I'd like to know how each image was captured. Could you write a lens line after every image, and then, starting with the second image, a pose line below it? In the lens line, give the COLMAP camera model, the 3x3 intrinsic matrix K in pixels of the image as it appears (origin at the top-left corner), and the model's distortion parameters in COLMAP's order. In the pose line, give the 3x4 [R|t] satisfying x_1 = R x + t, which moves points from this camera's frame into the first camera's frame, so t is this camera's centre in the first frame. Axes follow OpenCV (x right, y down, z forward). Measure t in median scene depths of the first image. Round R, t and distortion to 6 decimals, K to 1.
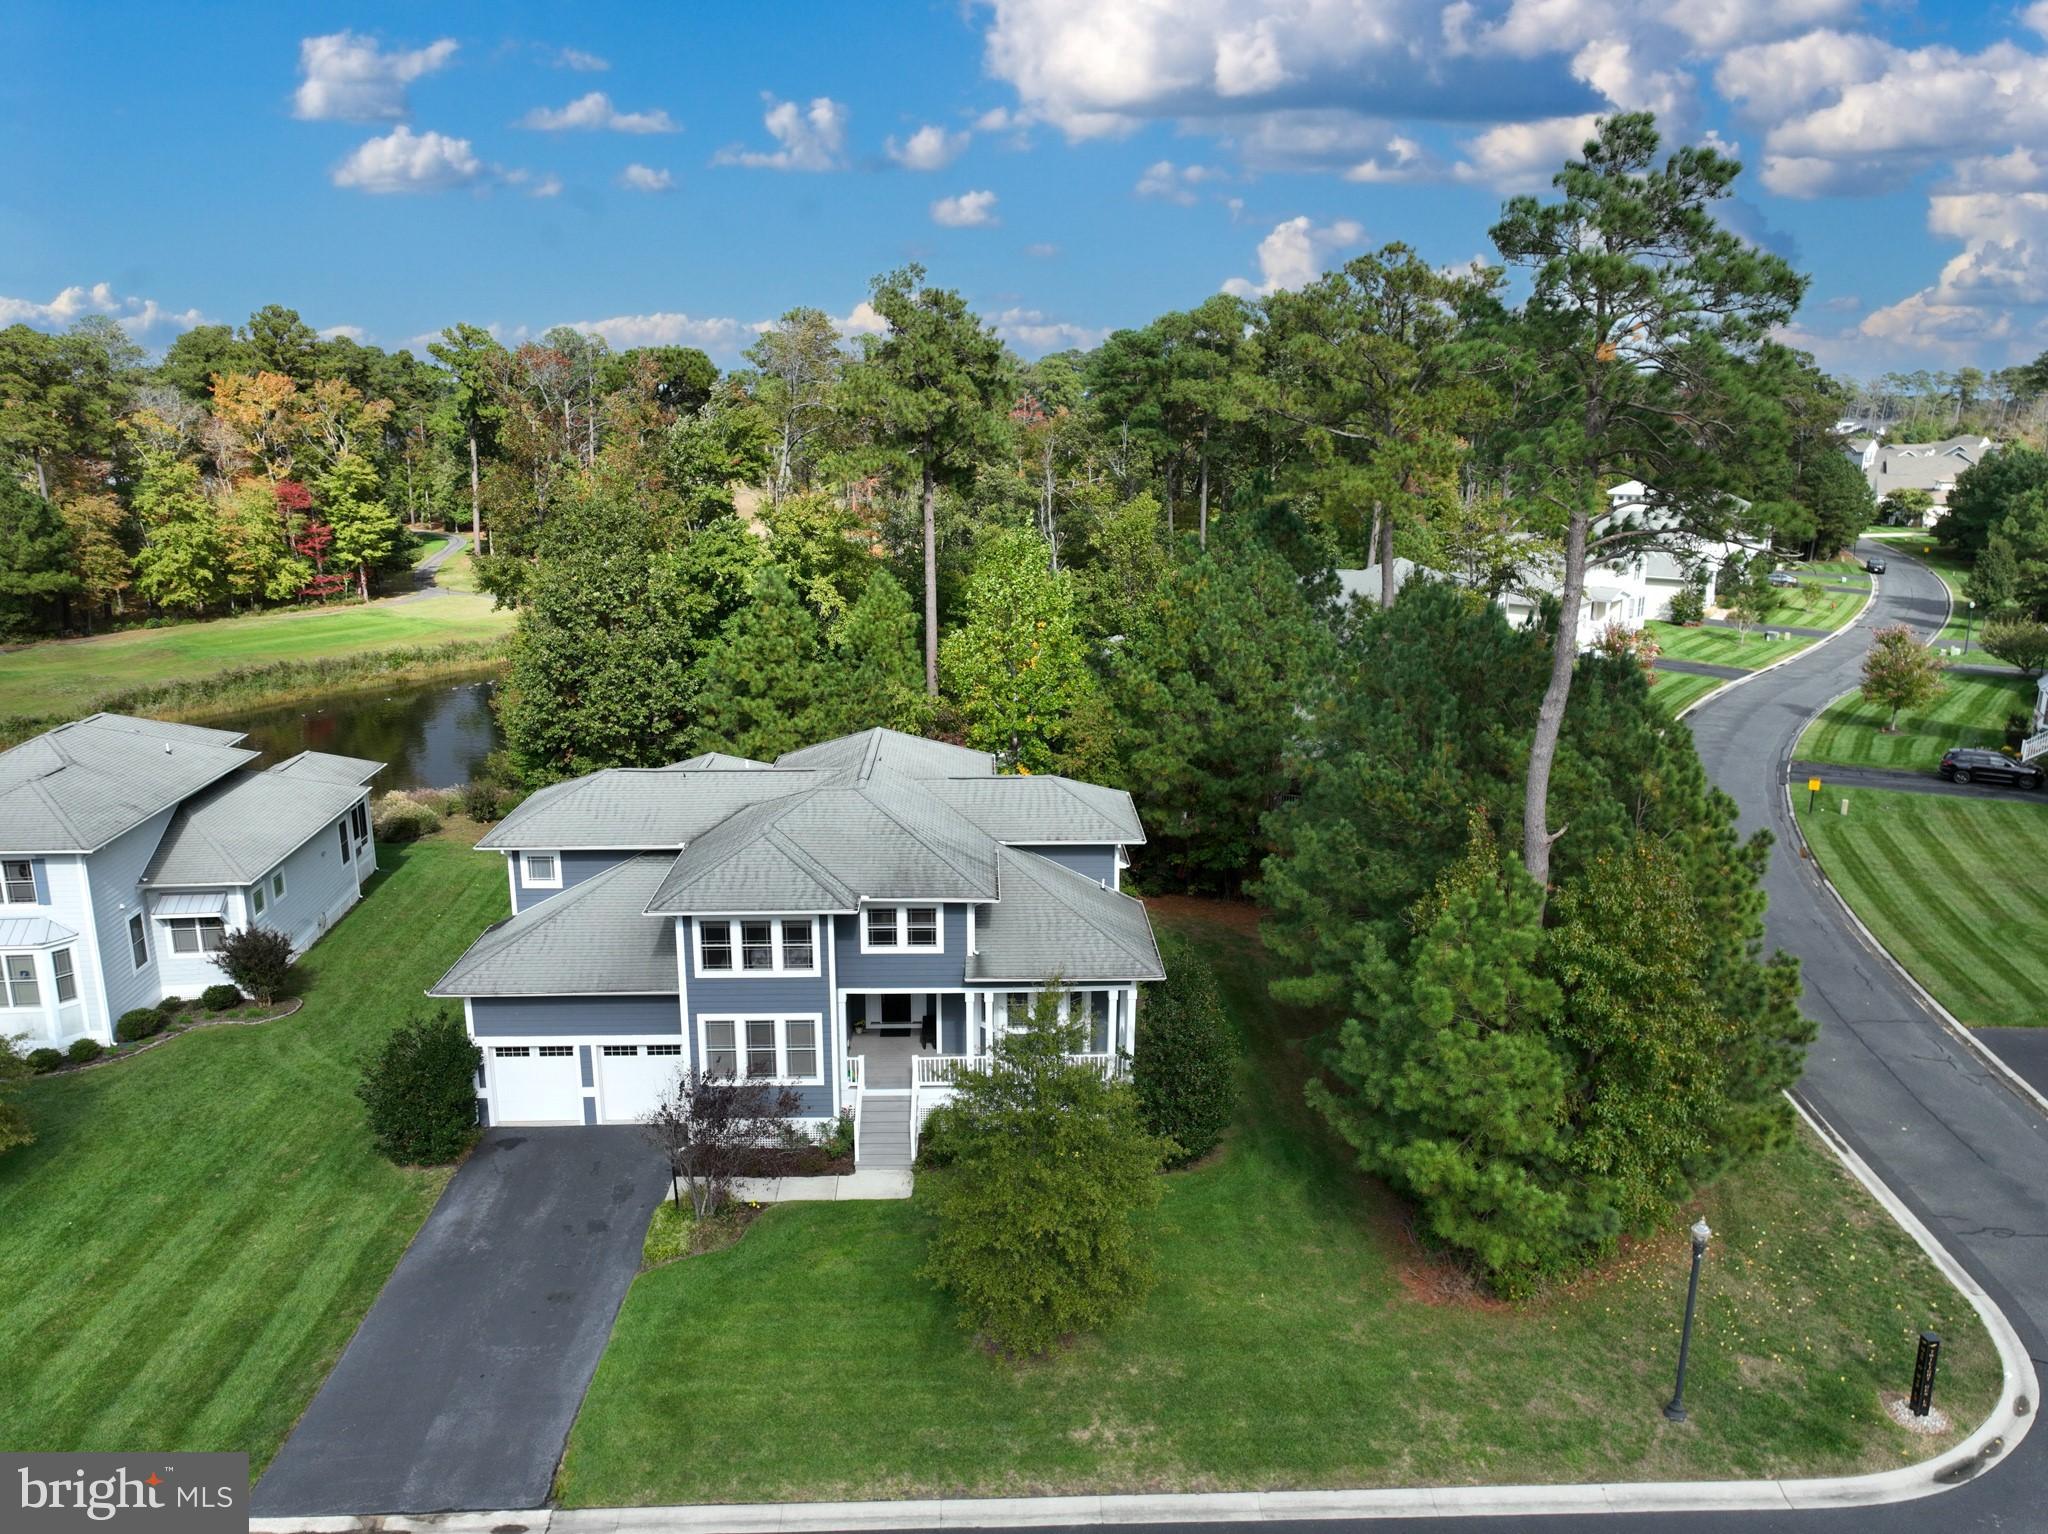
lens RADIAL K [[1444.0, 0, 1024.5], [0, 1444.0, 758.7], [0, 0, 1]] dist [-0.005846, 0.021854]
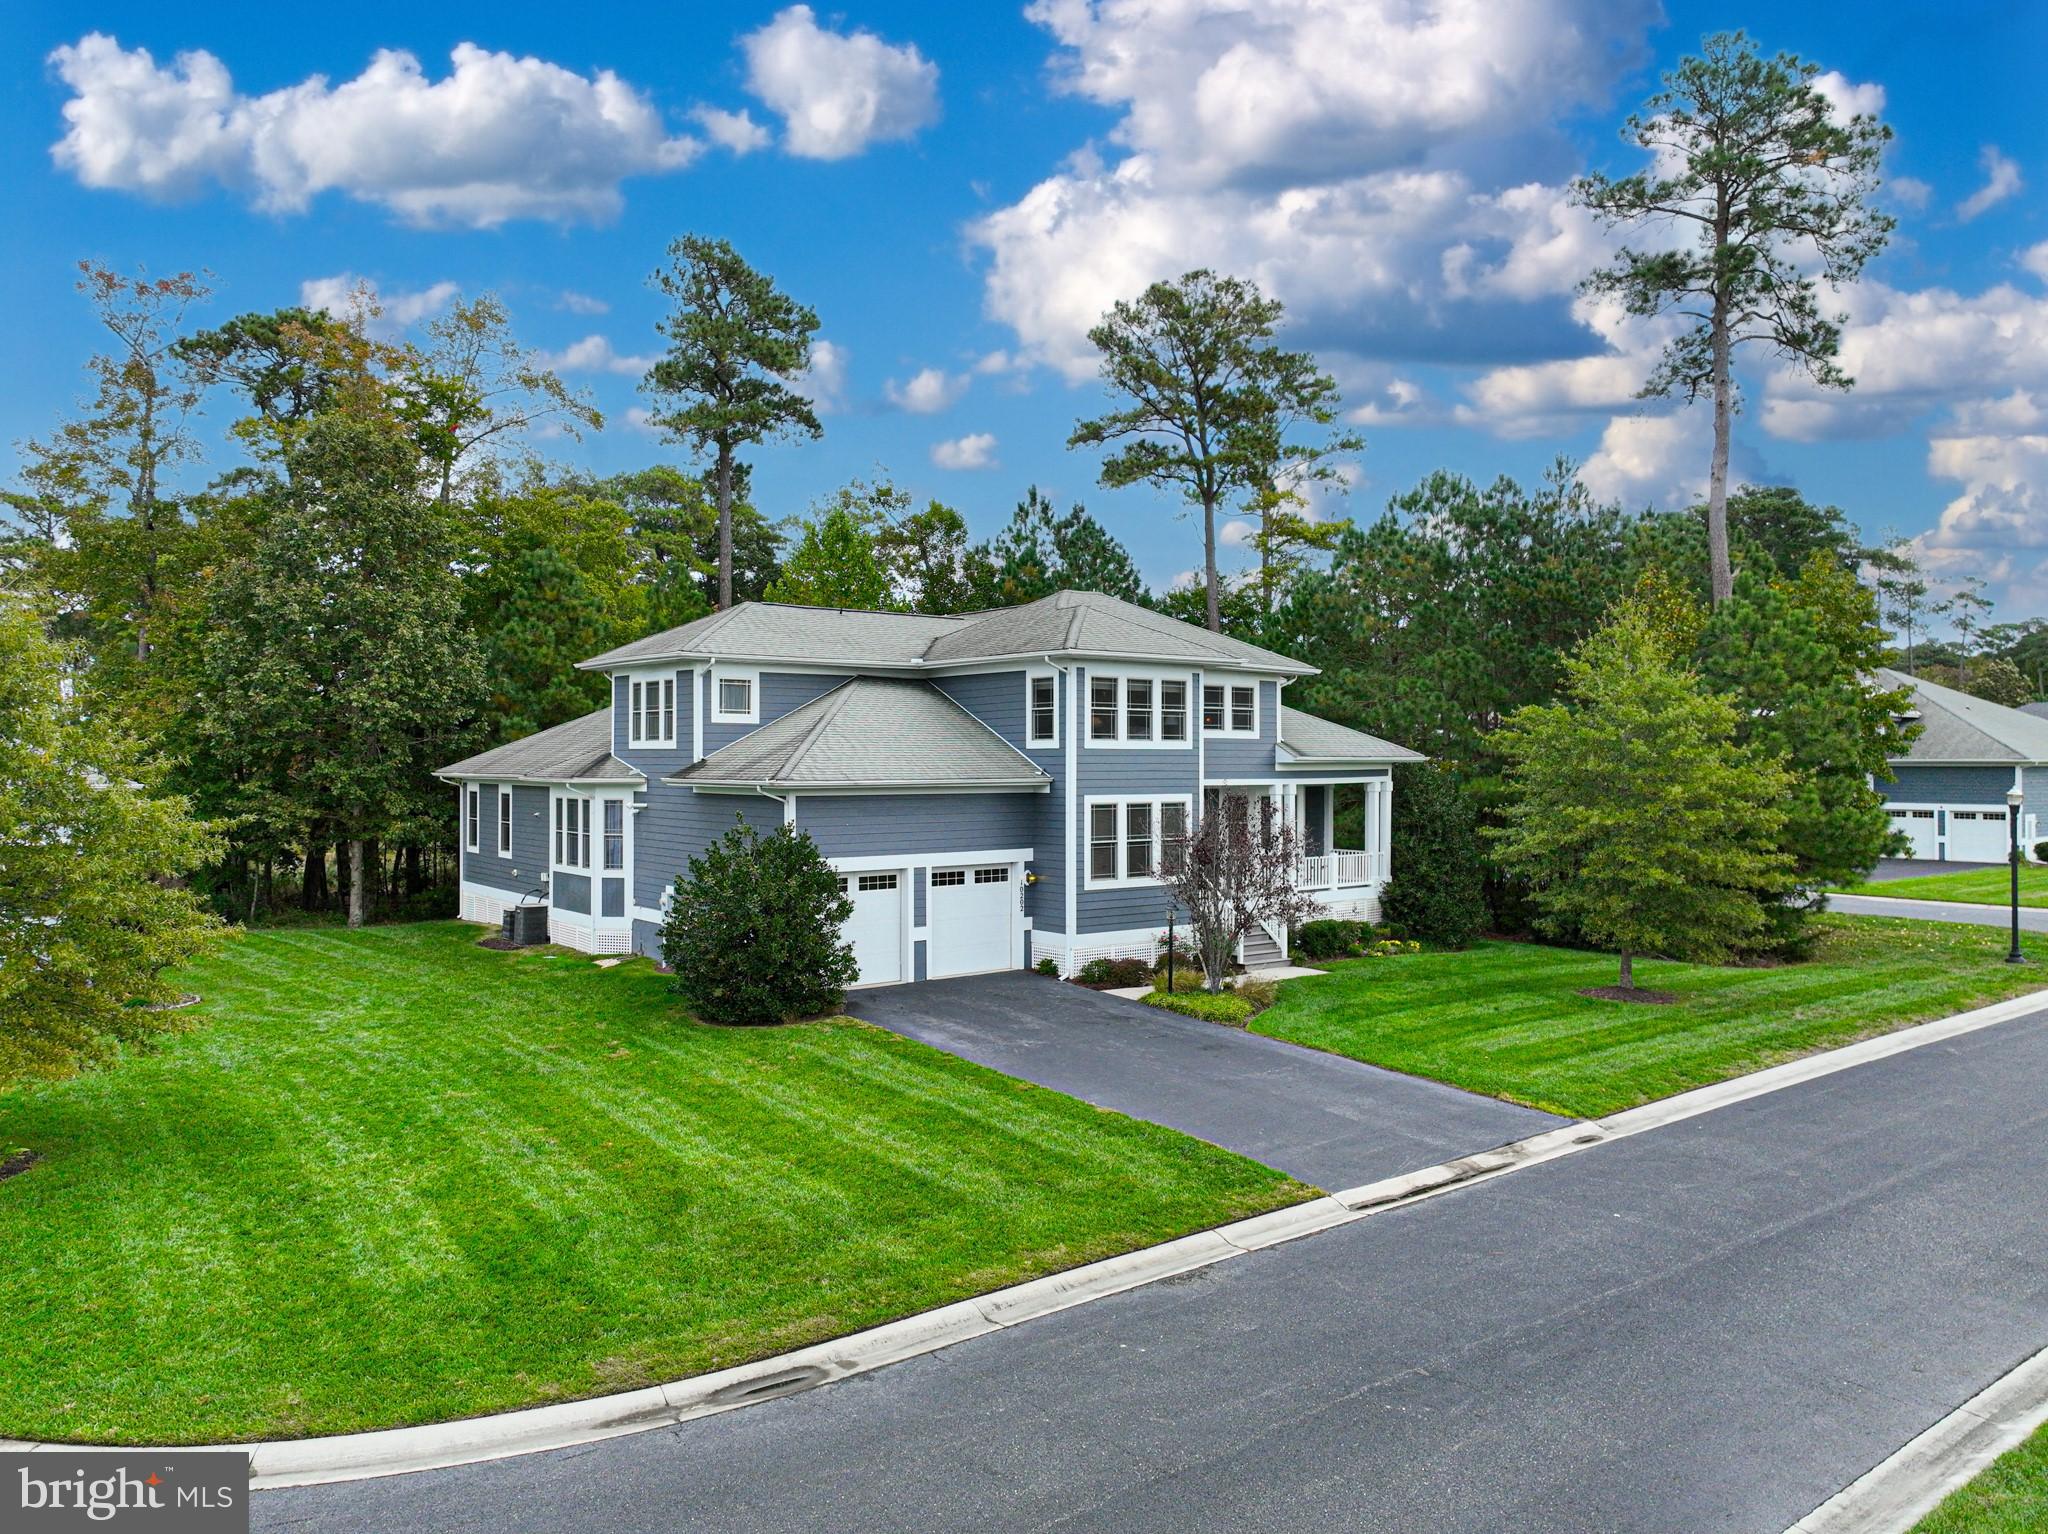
lens RADIAL K [[1439.8, 0, 1024.0], [0, 1439.8, 767.0], [0, 0, 1]] dist [-0.000117, 0.010052]
pose [[0.808350, -0.005466, 0.588676, -0.738314], [0.143367, 0.971679, -0.187844, 0.309931], [-0.570978, 0.236241, 0.786241, 0.365391]]
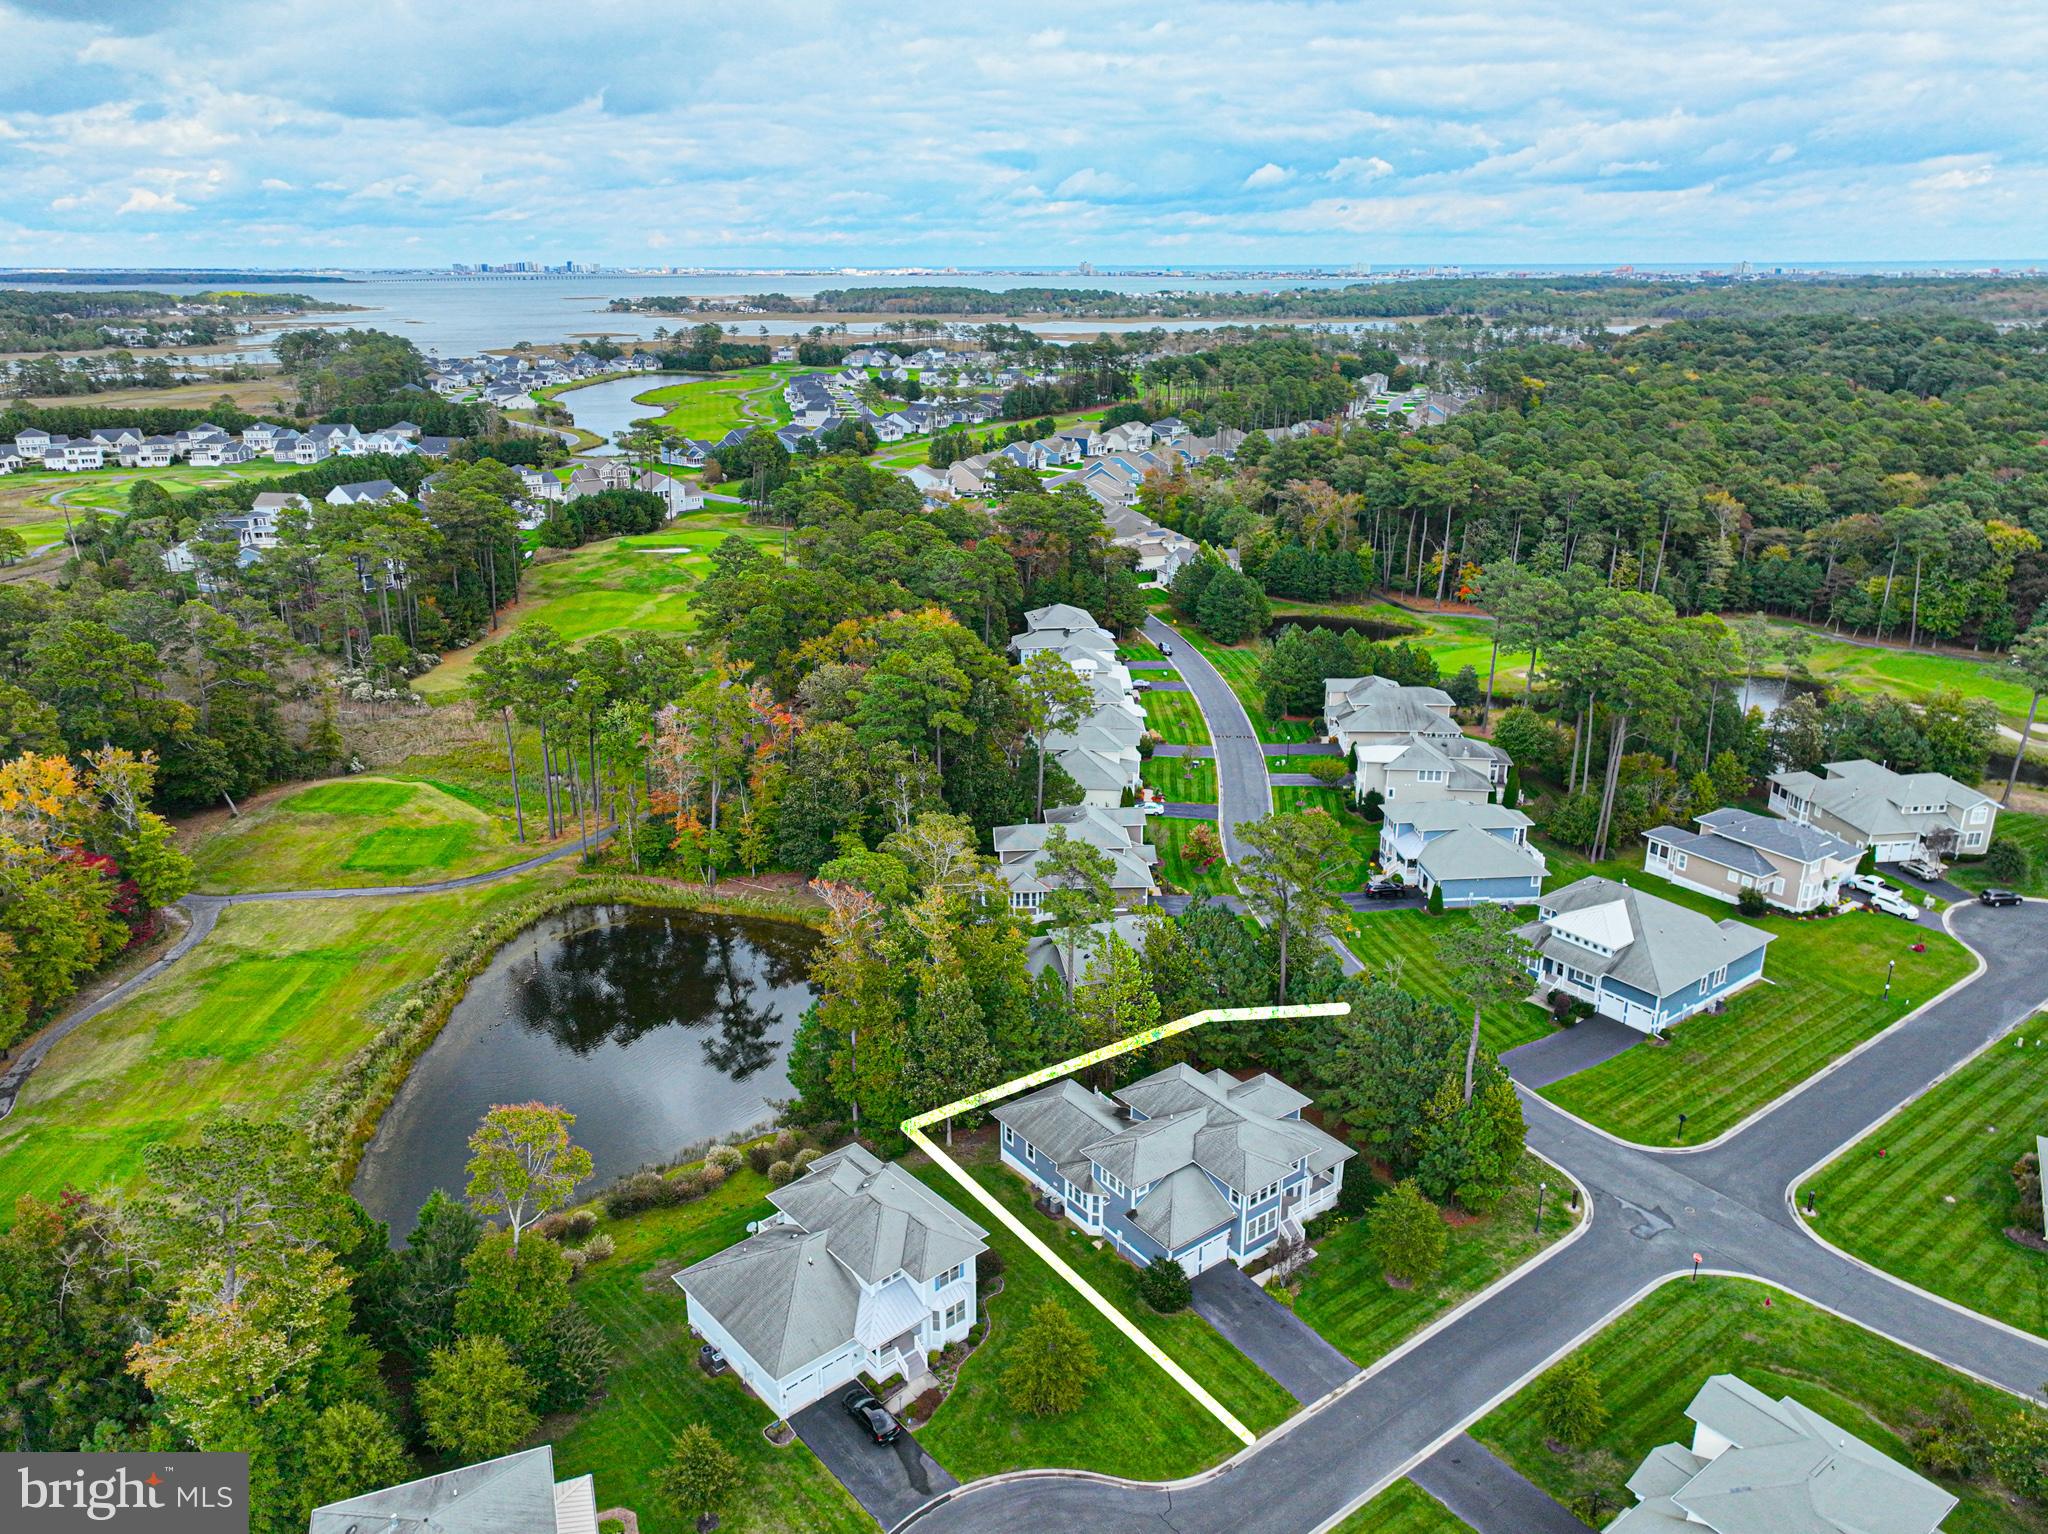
lens RADIAL K [[1434.1, 0, 1027.3], [0, 1434.1, 771.9], [0, 0, 1]] dist [-0.000978, 0.017943]
pose [[0.818761, -0.199312, 0.538429, -1.923938], [0.145087, 0.979198, 0.141845, -1.154513], [-0.555500, -0.038018, 0.830647, -1.073550]]
